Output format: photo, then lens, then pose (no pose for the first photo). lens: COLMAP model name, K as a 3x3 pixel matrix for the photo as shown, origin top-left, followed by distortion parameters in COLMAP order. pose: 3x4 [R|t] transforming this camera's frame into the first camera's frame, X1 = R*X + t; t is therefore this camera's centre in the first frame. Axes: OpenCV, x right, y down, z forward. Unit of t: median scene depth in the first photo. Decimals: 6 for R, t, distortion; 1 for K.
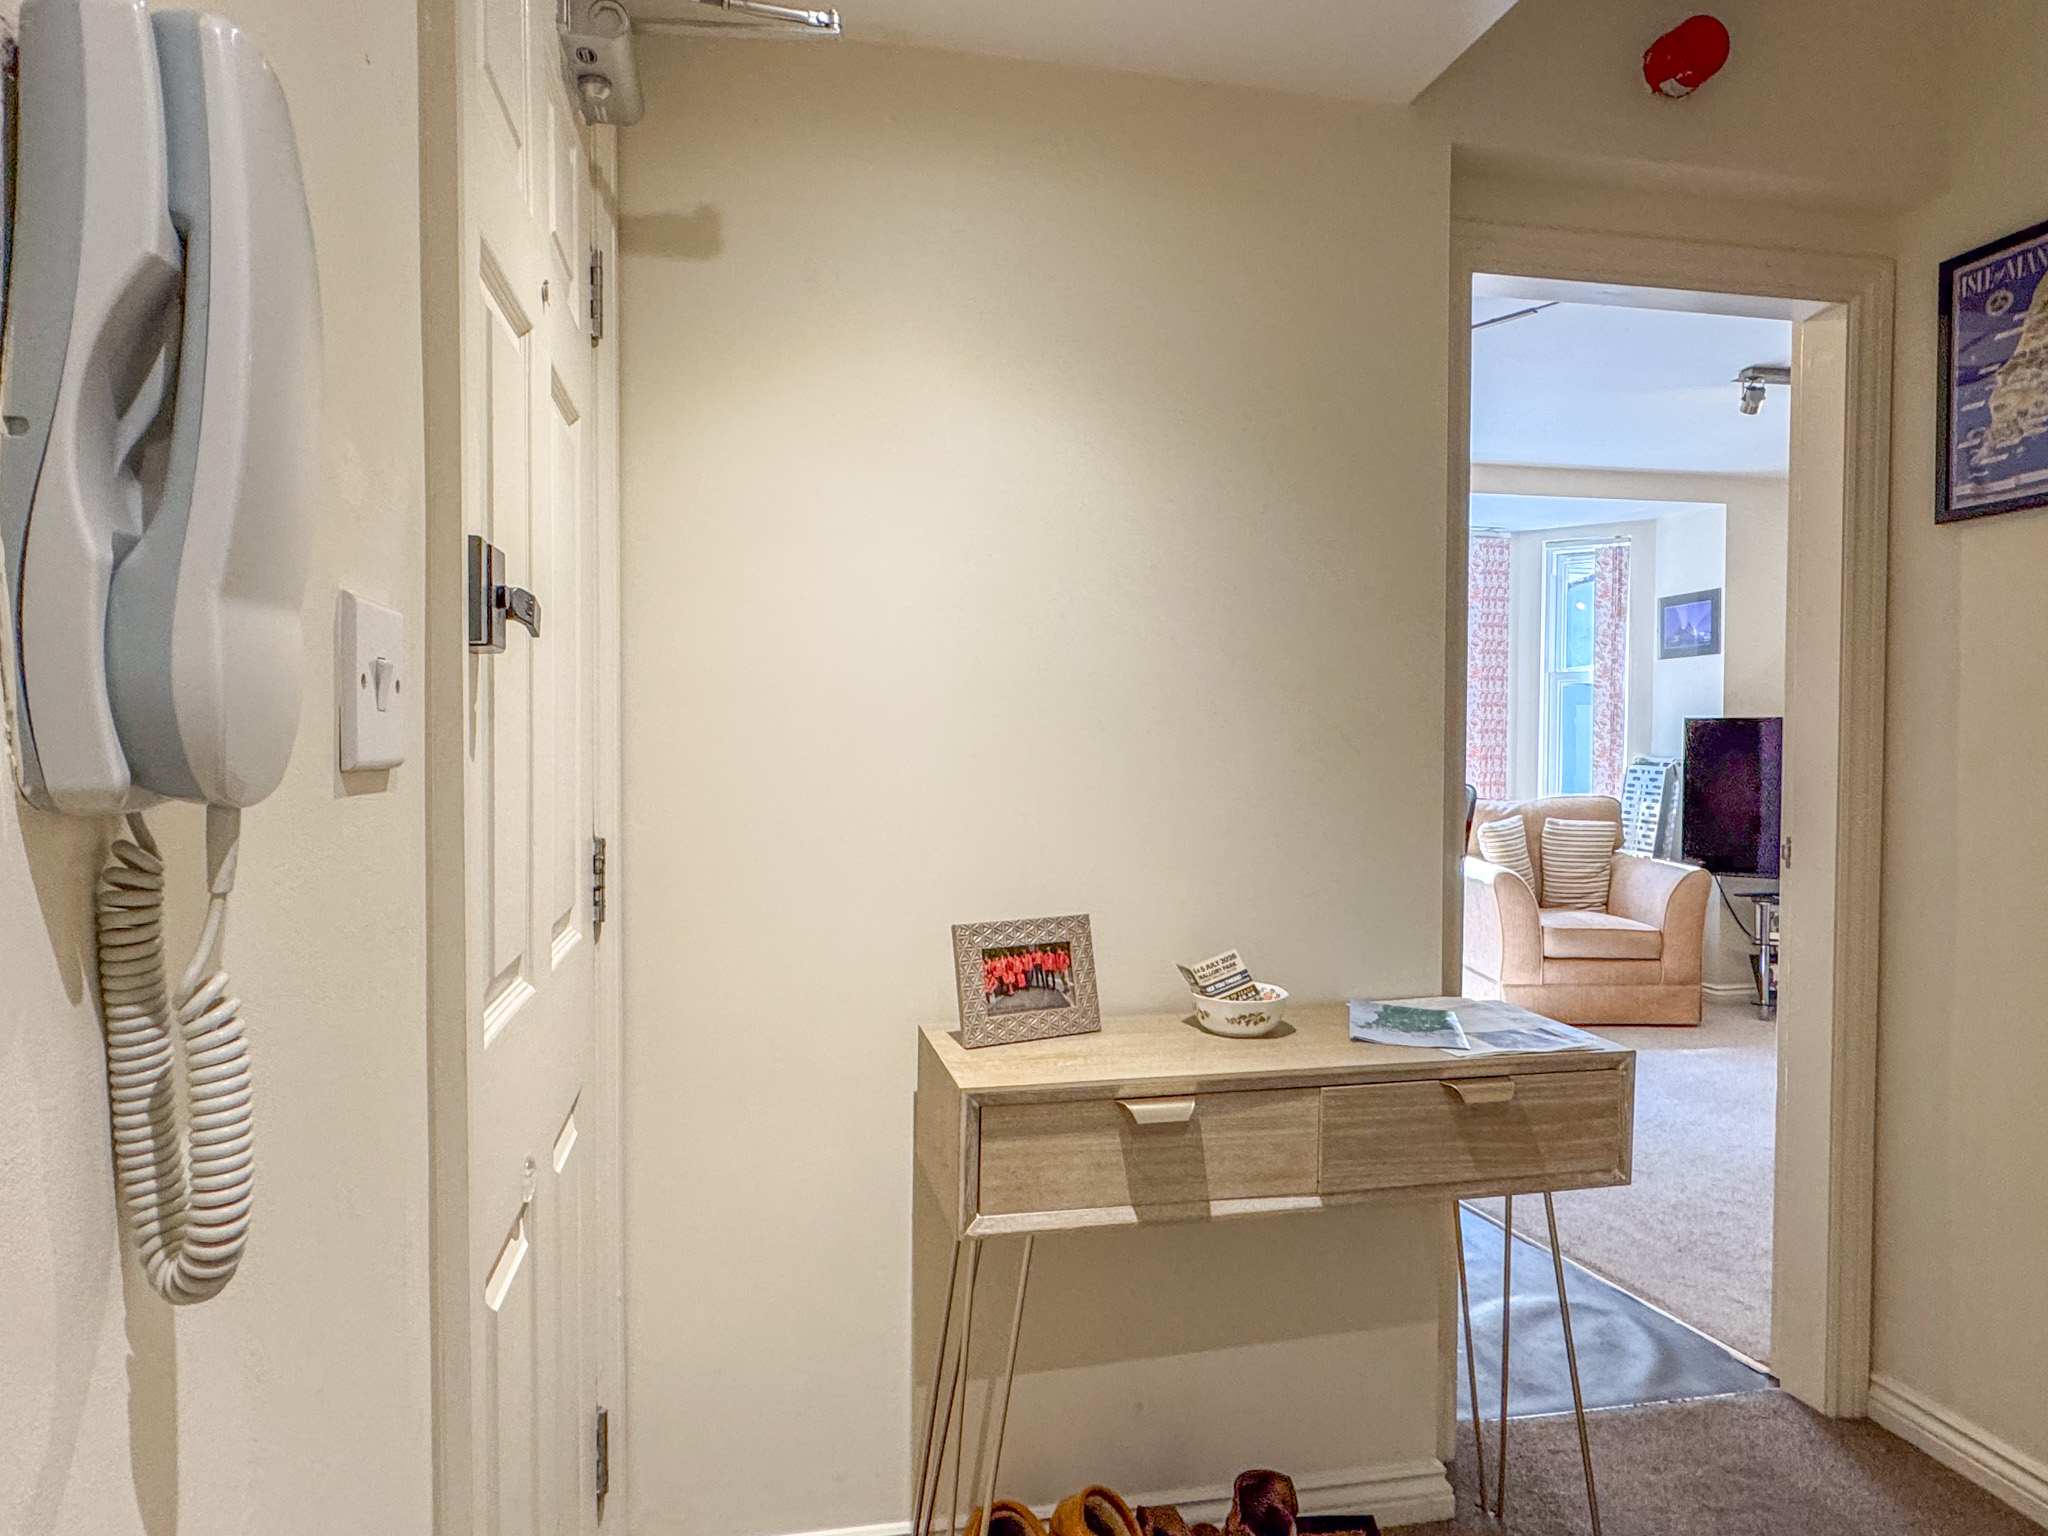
lens RADIAL K [[1249.0, 0, 1020.8], [0, 1249.0, 770.0], [0, 0, 1]] dist [0.002916, 0.001383]
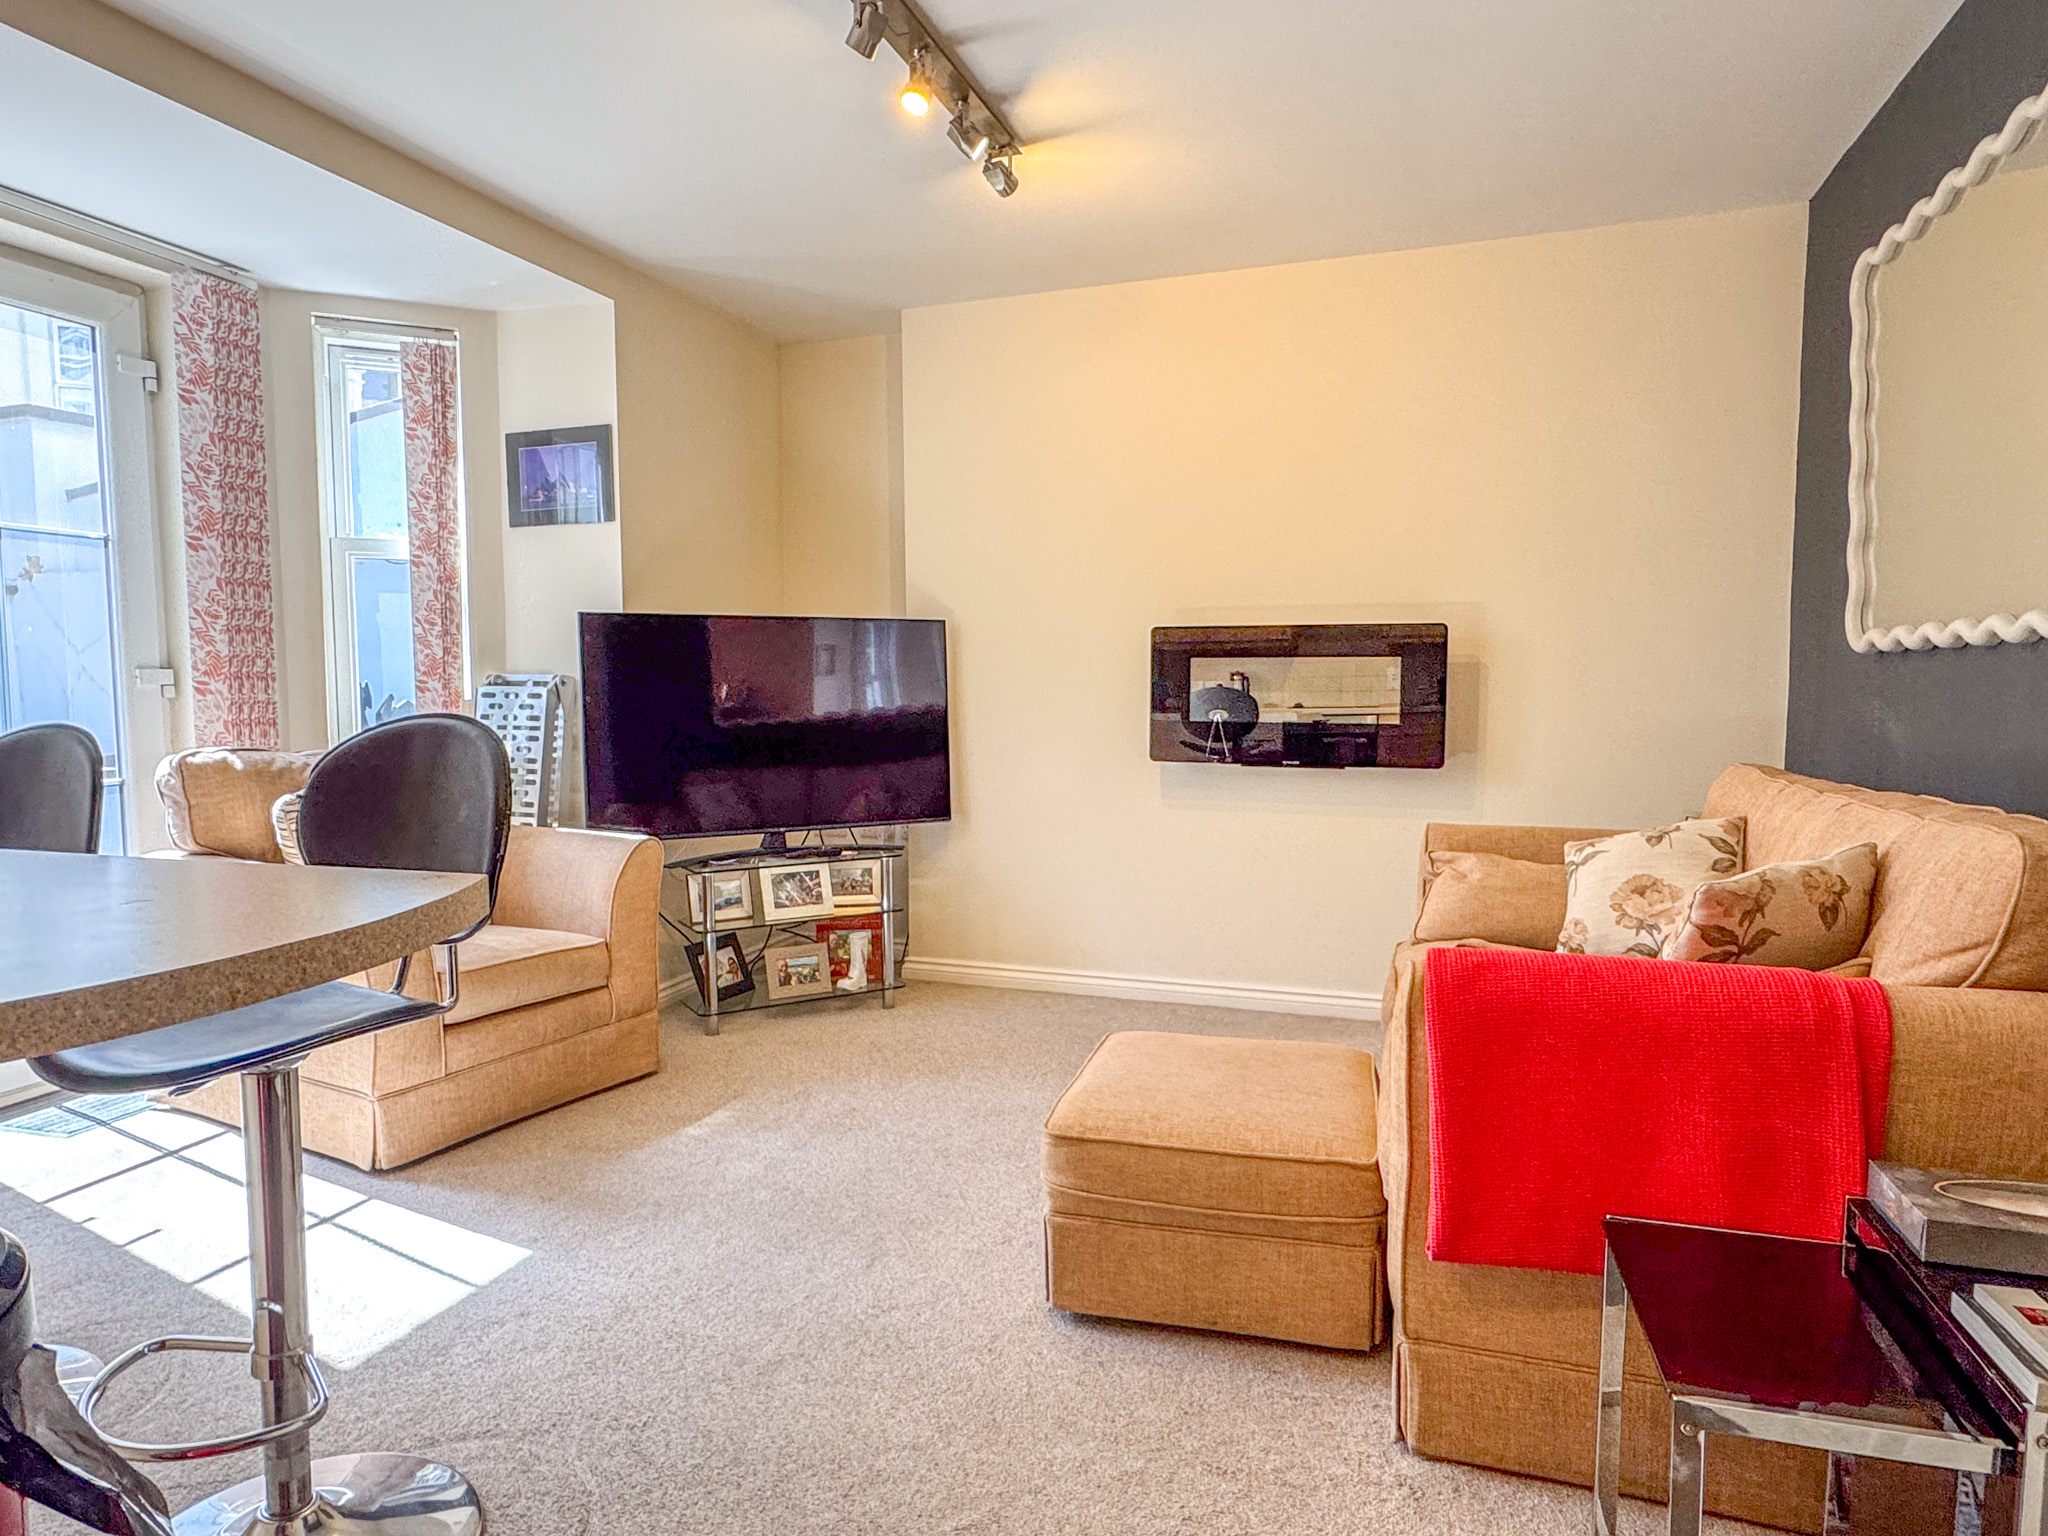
lens RADIAL K [[1249.0, 0, 1016.0], [0, 1249.0, 761.9], [0, 0, 1]] dist [0.002916, 0.001383]
pose [[0.508811, -0.062211, 0.858628, 0.069597], [0.028991, 0.998058, 0.055133, 0.008126], [-0.860390, -0.003160, 0.509626, 0.445044]]
